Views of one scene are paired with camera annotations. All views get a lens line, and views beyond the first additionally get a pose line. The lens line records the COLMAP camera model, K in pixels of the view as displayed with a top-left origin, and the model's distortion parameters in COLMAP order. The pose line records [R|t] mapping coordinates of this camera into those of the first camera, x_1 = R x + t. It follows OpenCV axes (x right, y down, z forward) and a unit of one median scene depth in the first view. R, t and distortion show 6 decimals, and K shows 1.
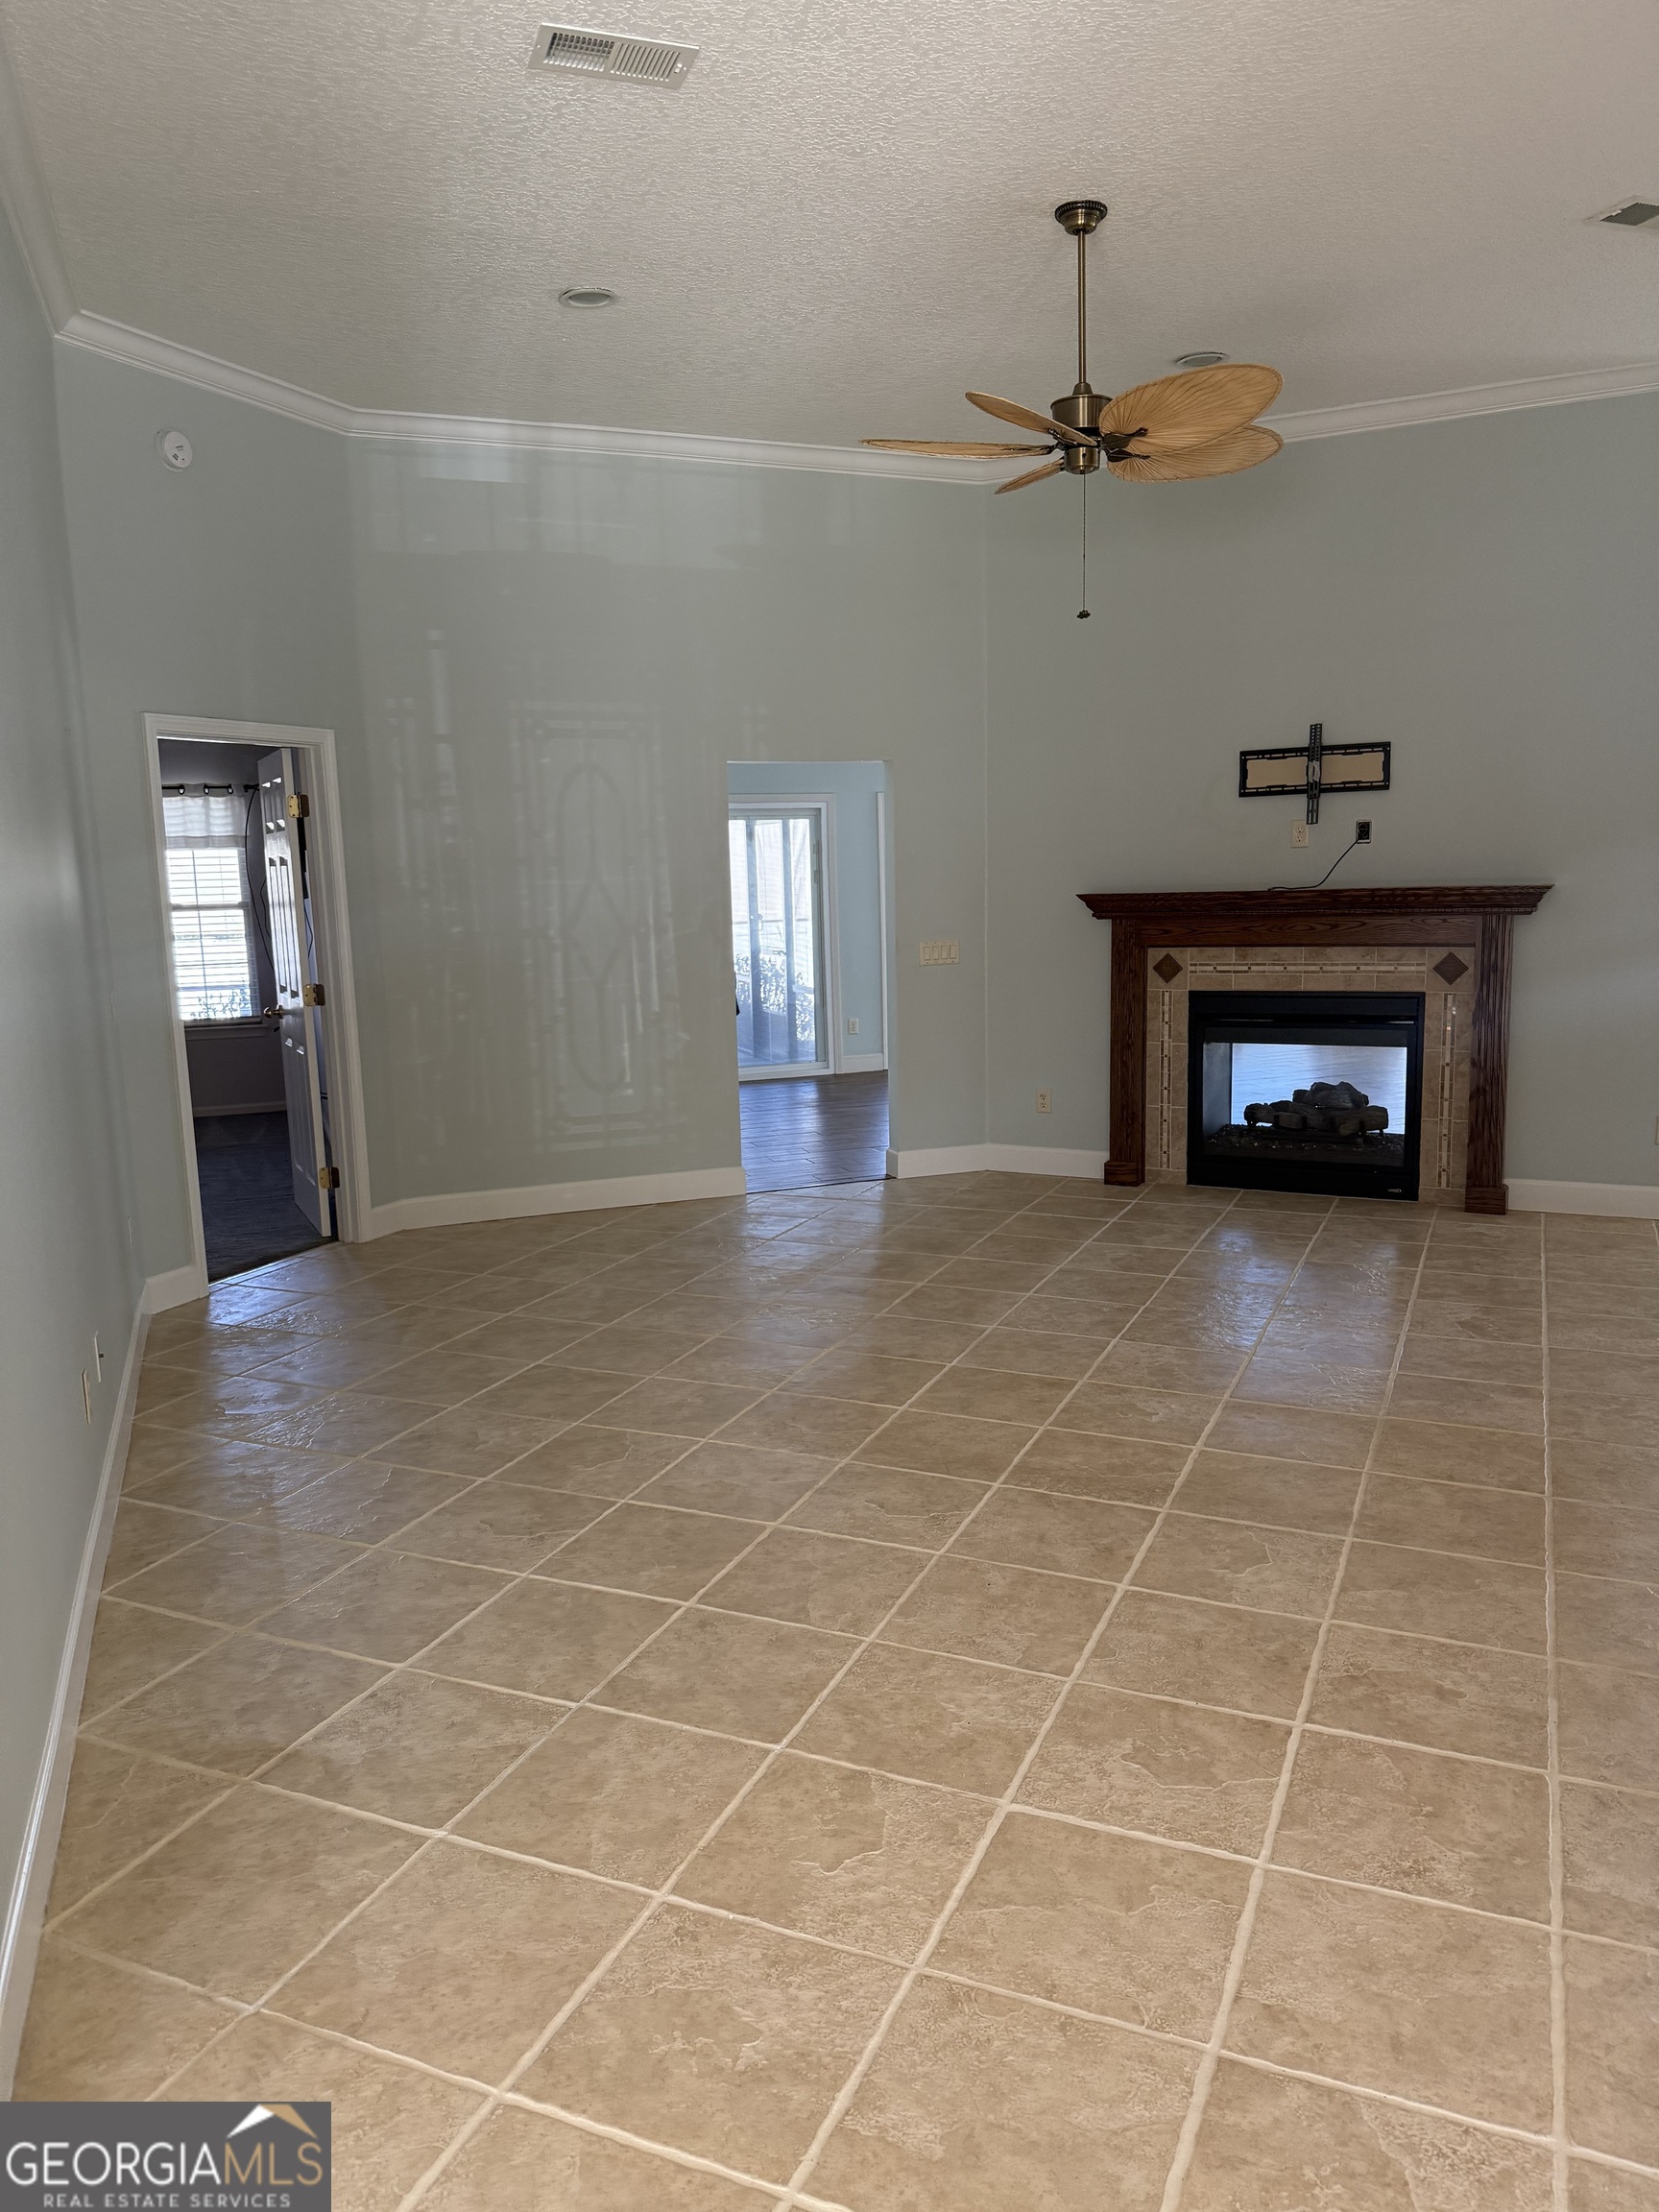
lens RADIAL K [[1494.4, 0, 830.7], [0, 1494.4, 1095.2], [0, 0, 1]] dist [0.148049, -0.284248]
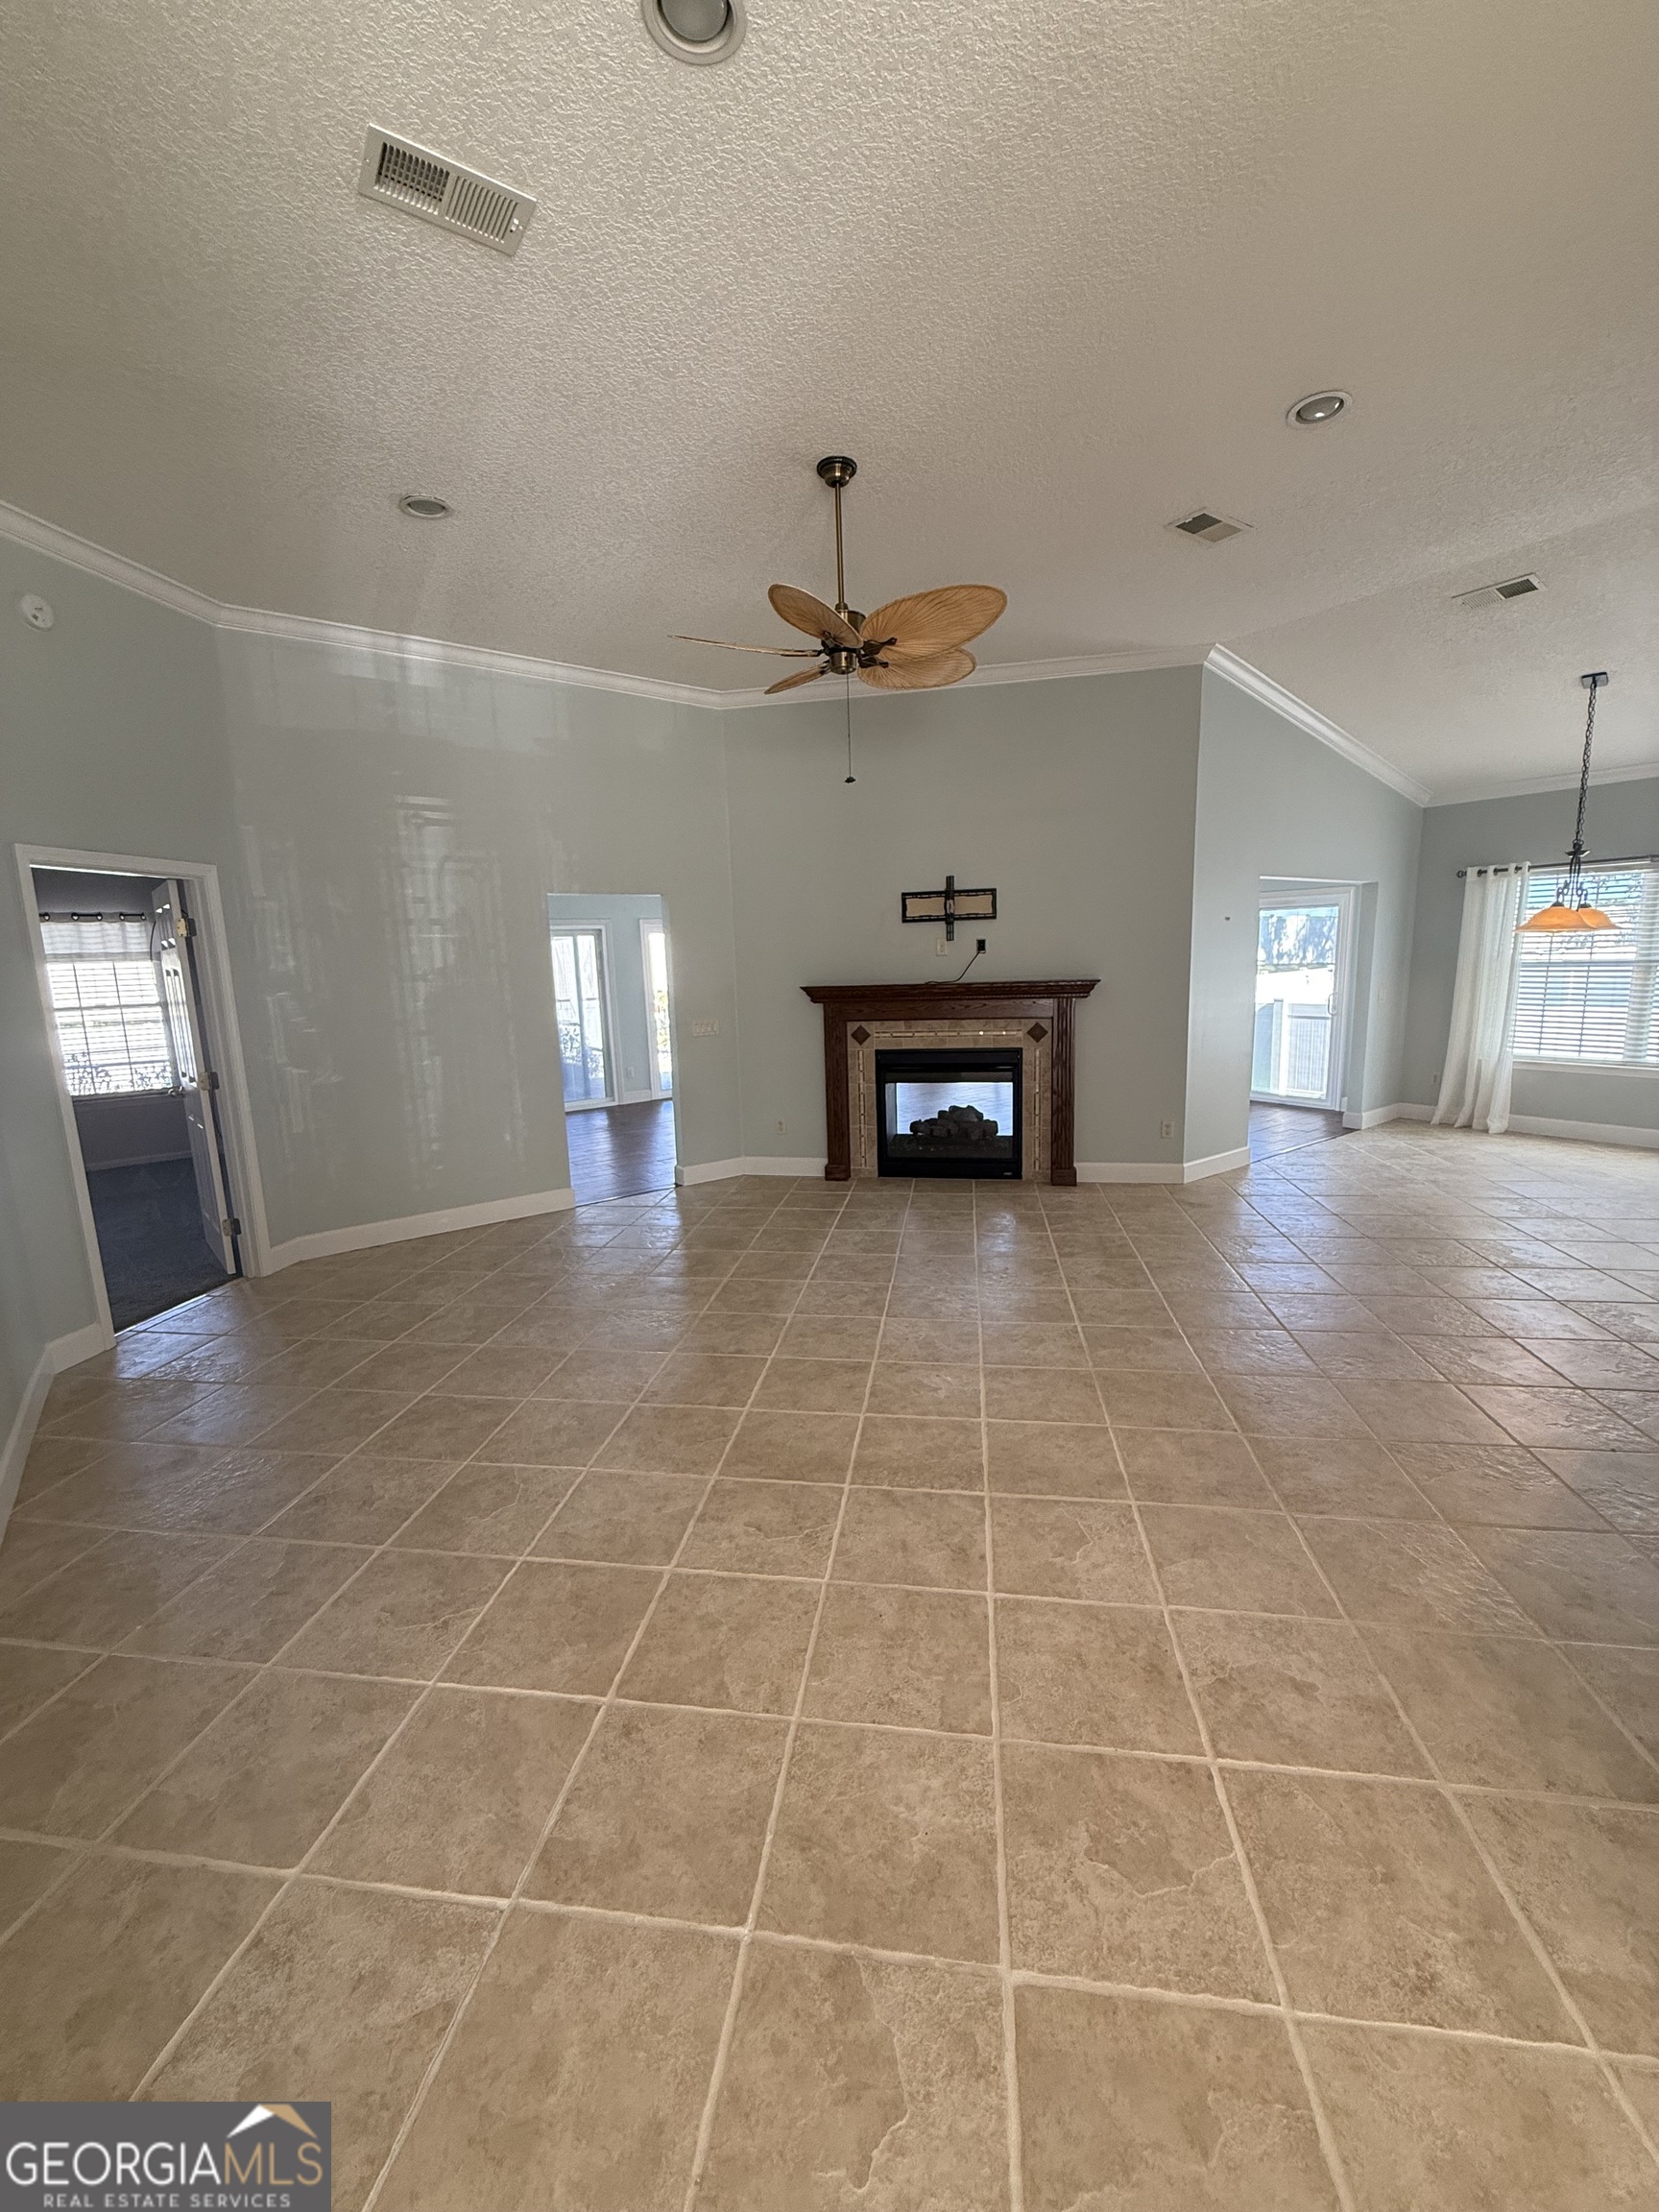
lens RADIAL K [[883.4, 0, 834.5], [0, 883.4, 1102.0], [0, 0, 1]] dist [-0.001234, 0.000409]
pose [[0.964853, -0.048530, 0.258270, -0.046645], [0.047918, 0.998814, 0.008669, -0.038402], [-0.258384, 0.004011, 0.966034, 0.221696]]
